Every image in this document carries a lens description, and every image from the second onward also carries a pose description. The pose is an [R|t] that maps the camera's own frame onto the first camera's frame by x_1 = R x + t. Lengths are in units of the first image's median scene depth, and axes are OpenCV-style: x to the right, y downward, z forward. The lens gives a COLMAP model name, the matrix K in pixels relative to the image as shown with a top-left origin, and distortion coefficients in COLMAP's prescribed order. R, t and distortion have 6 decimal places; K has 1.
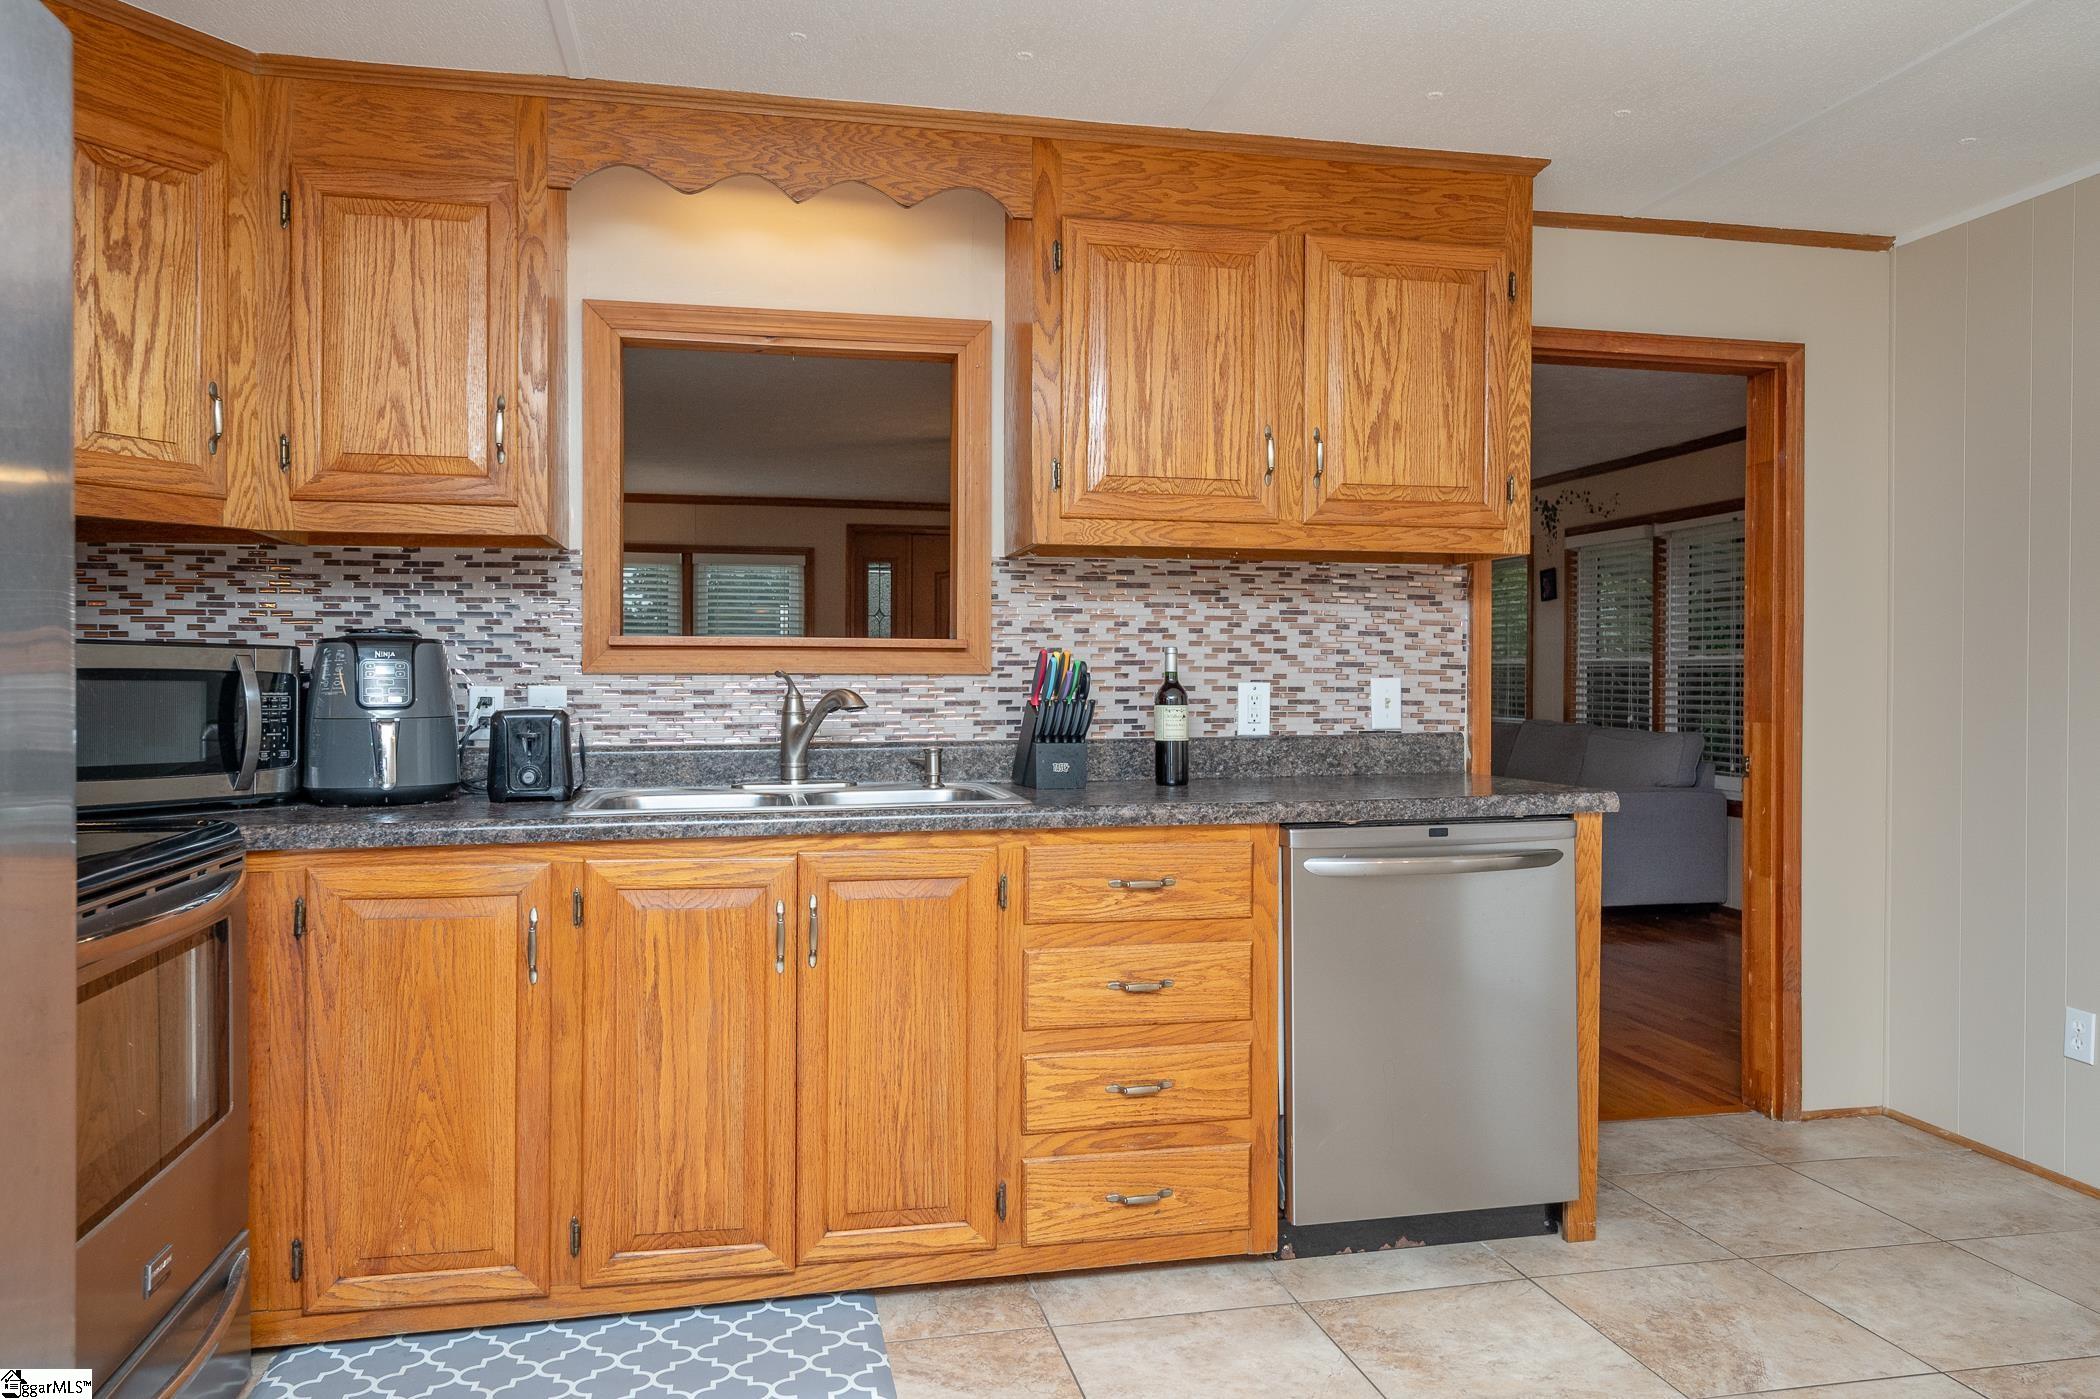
lens RADIAL K [[1418.1, 0, 1006.6], [0, 1418.1, 687.5], [0, 0, 1]] dist [0.005342, 0.000349]
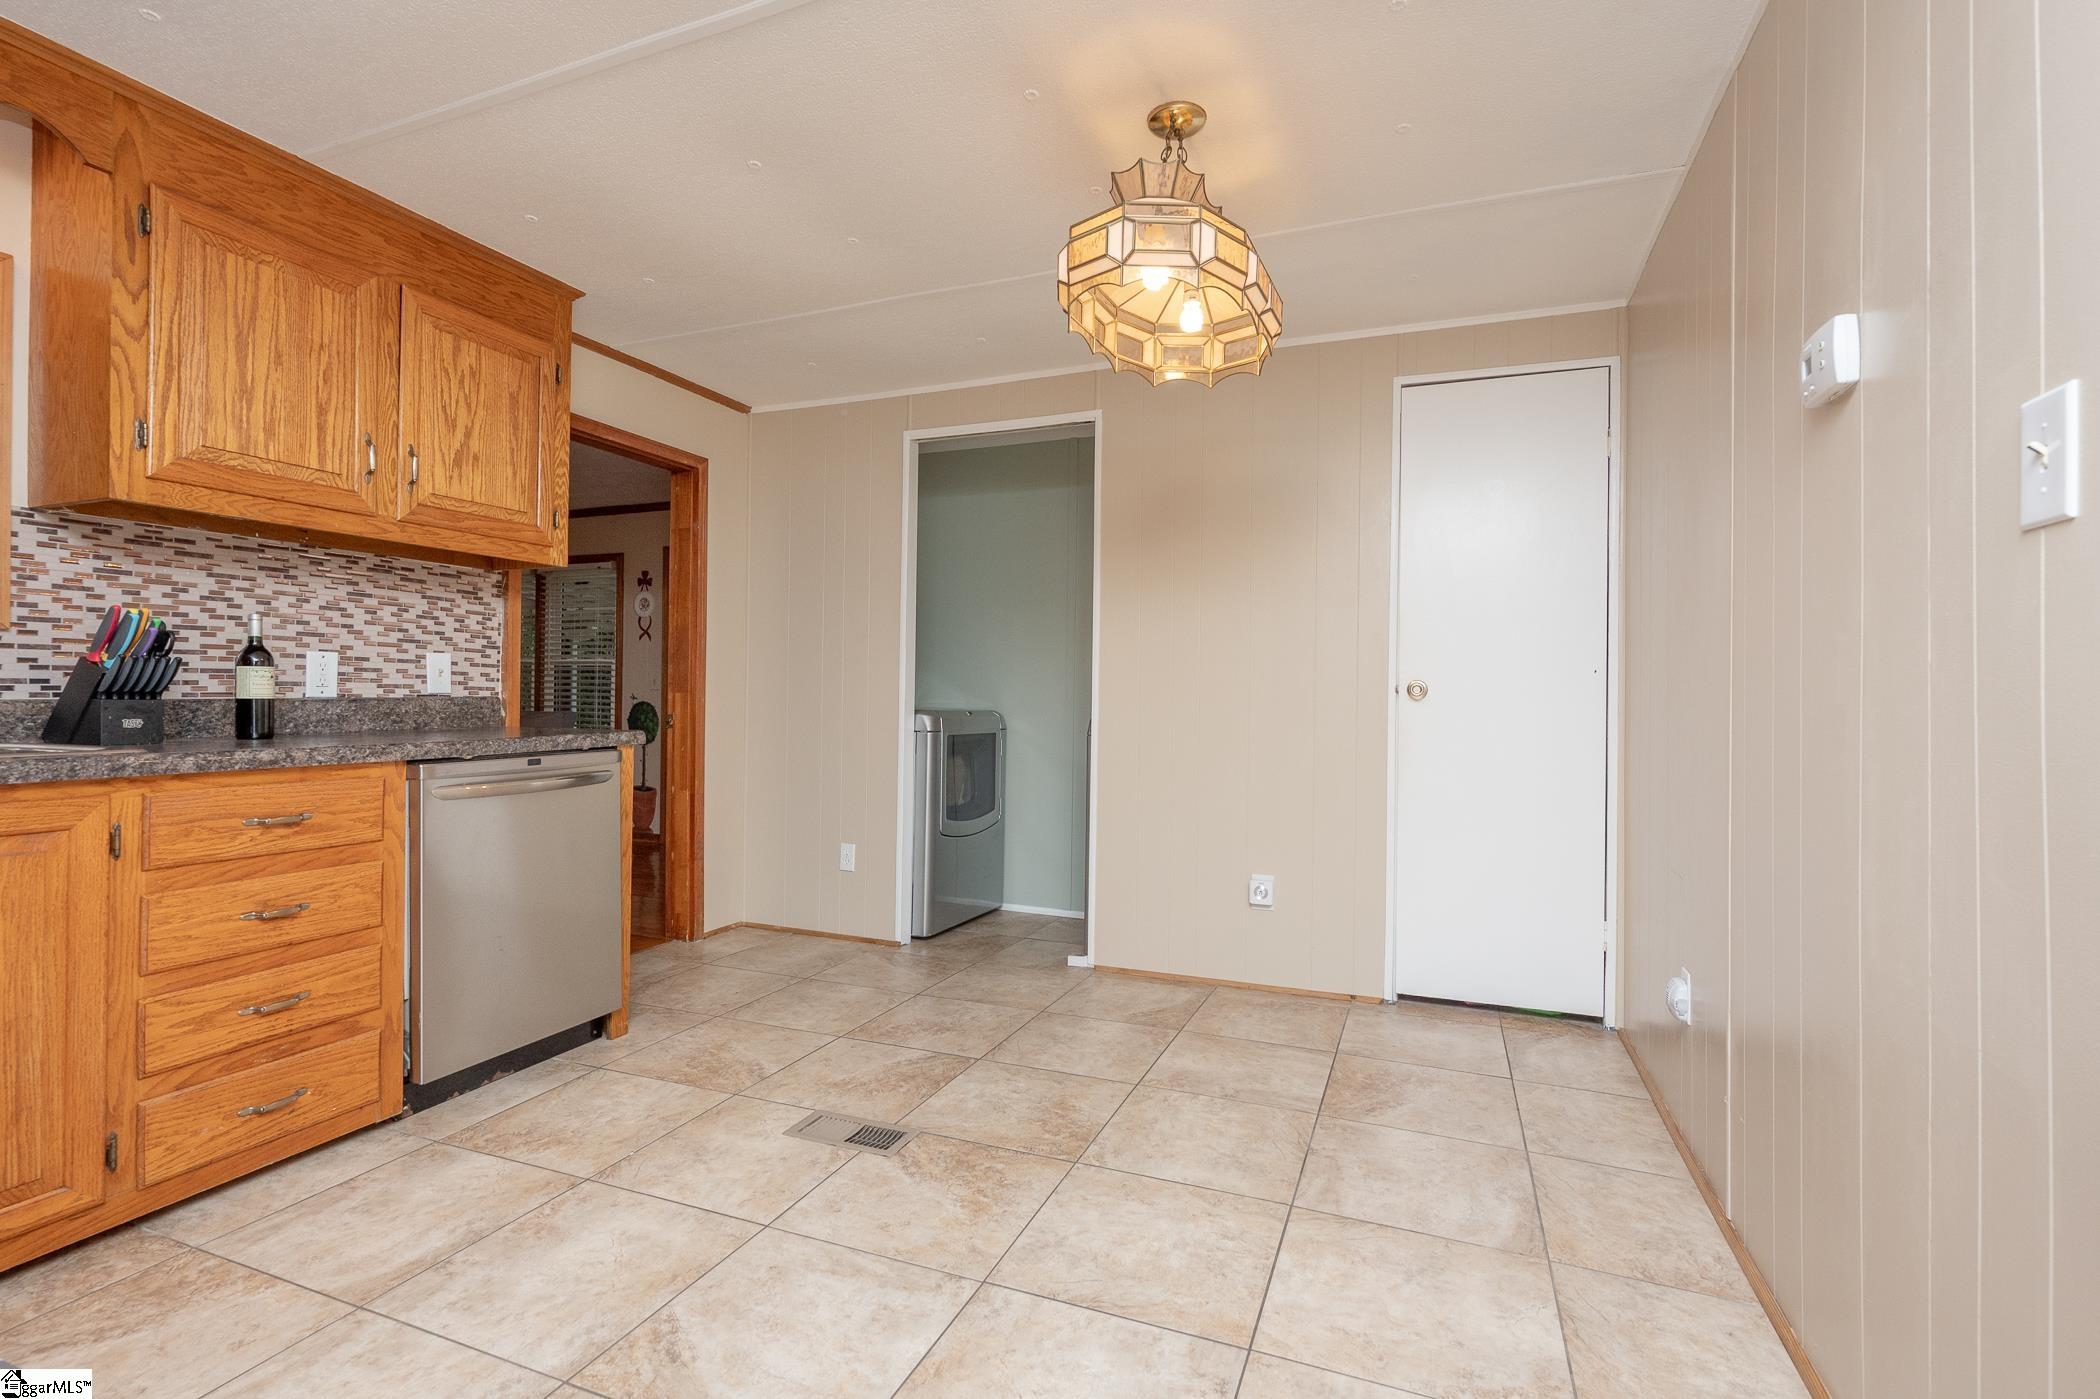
lens RADIAL K [[980.1, 0, 1067.2], [0, 980.1, 696.2], [0, 0, 1]] dist [-0.001888, 0.001283]
pose [[0.543816, 0.003857, 0.839196, -0.185423], [-0.005081, 0.999986, -0.001303, 0.034256], [-0.839189, -0.003555, 0.543828, 0.057250]]
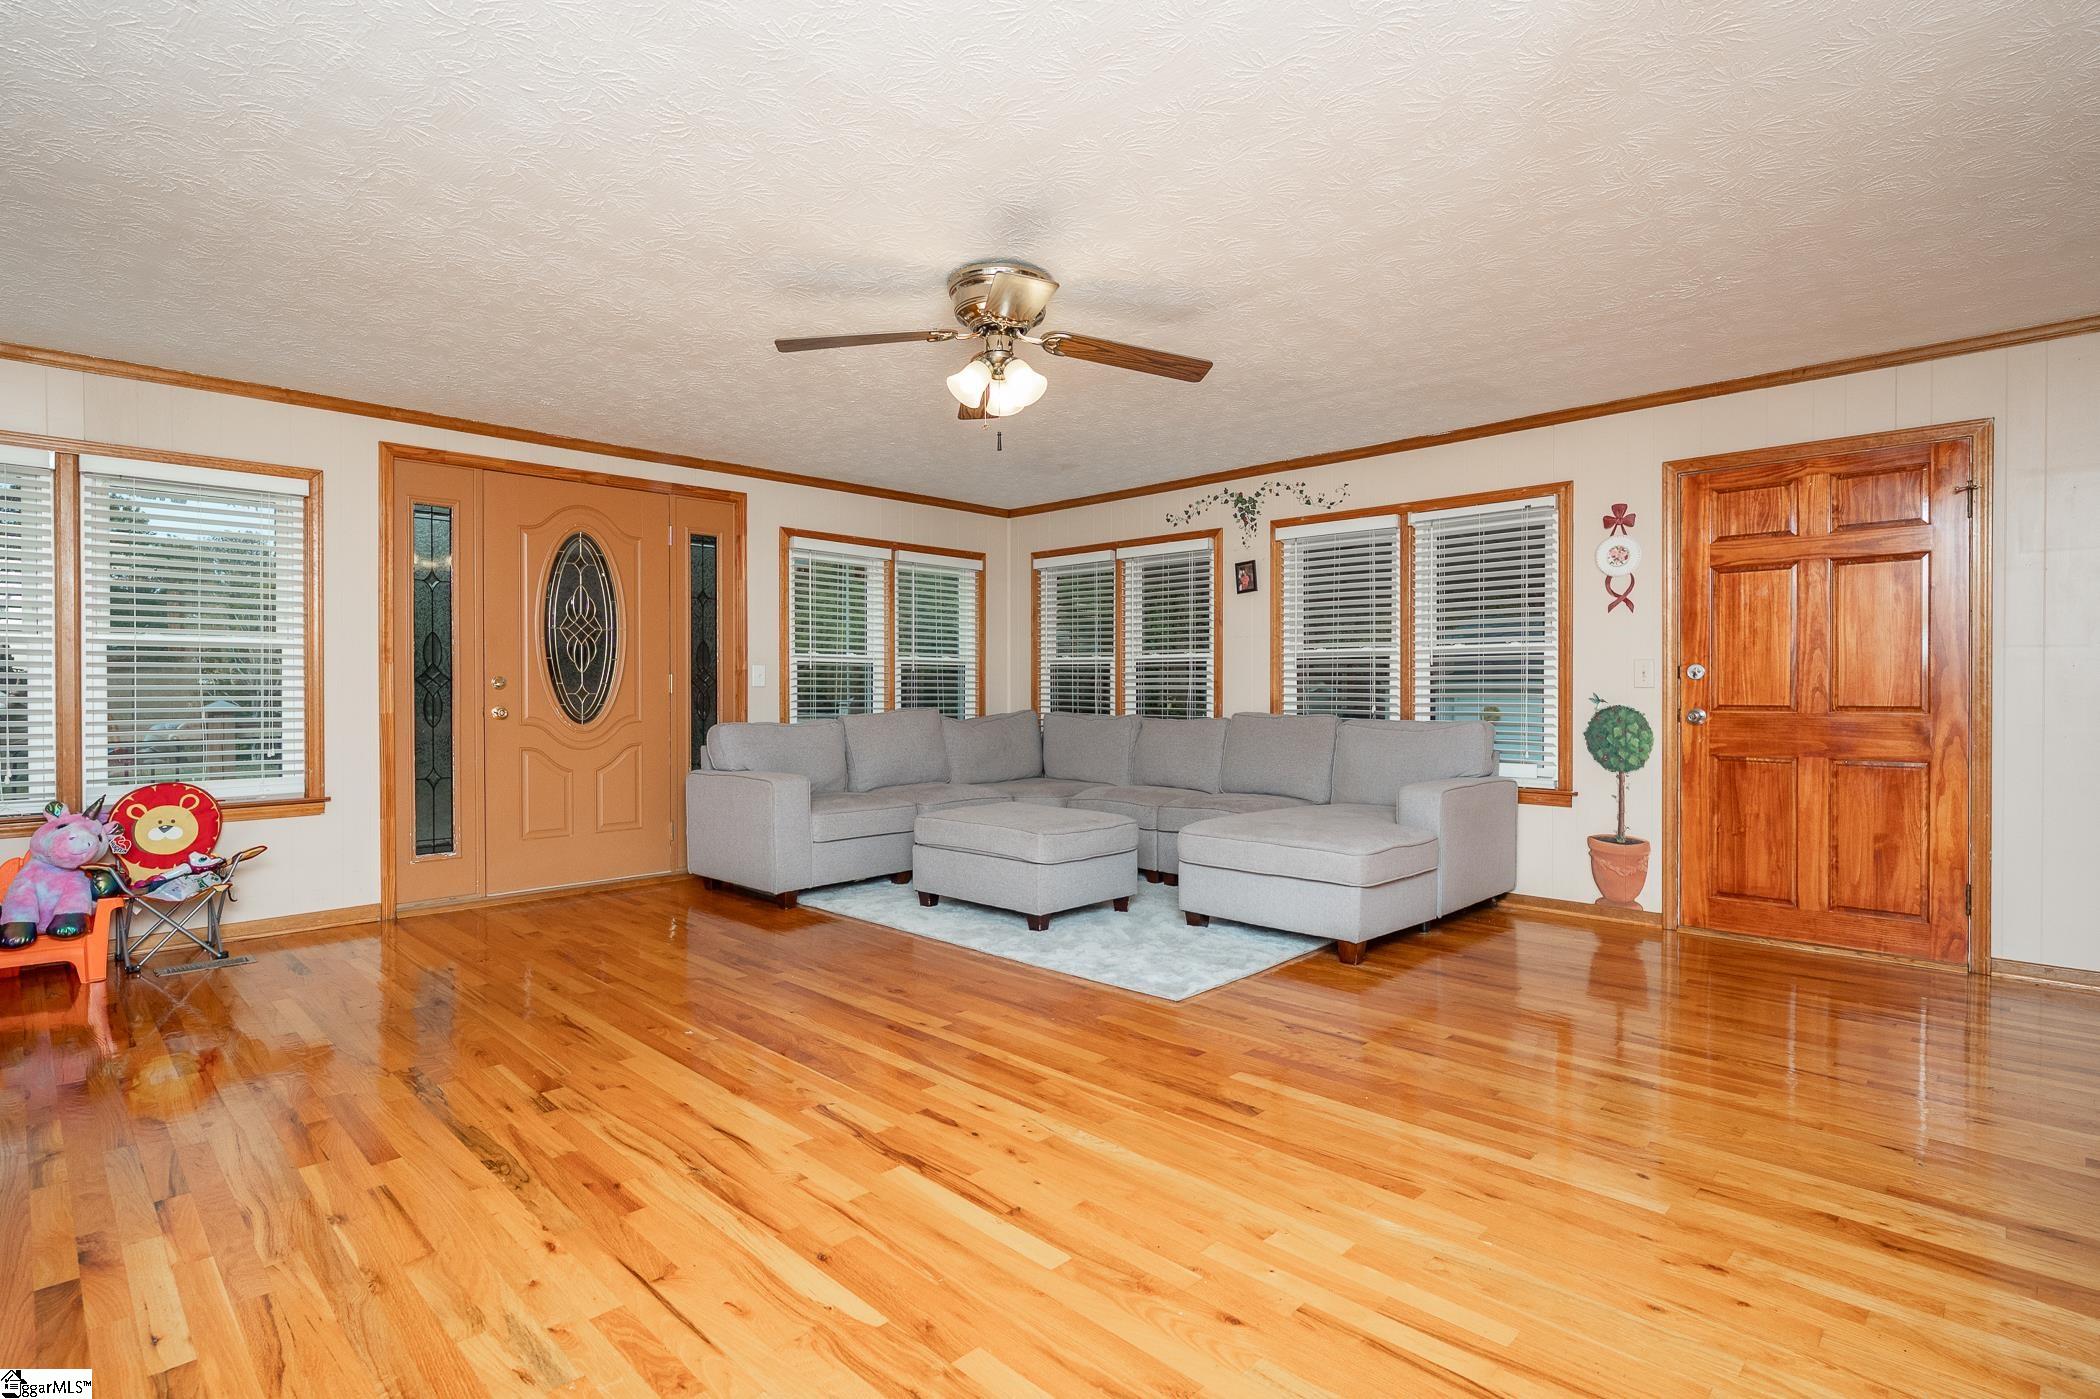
lens RADIAL K [[1030.7, 0, 1043.3], [0, 1030.7, 700.7], [0, 0, 1]] dist [-0.000957, 0.000285]
pose [[0.832478, -0.011390, 0.553941, -0.398368], [0.006781, 0.999923, 0.010370, 0.018030], [-0.554016, -0.004877, 0.832492, 1.338687]]
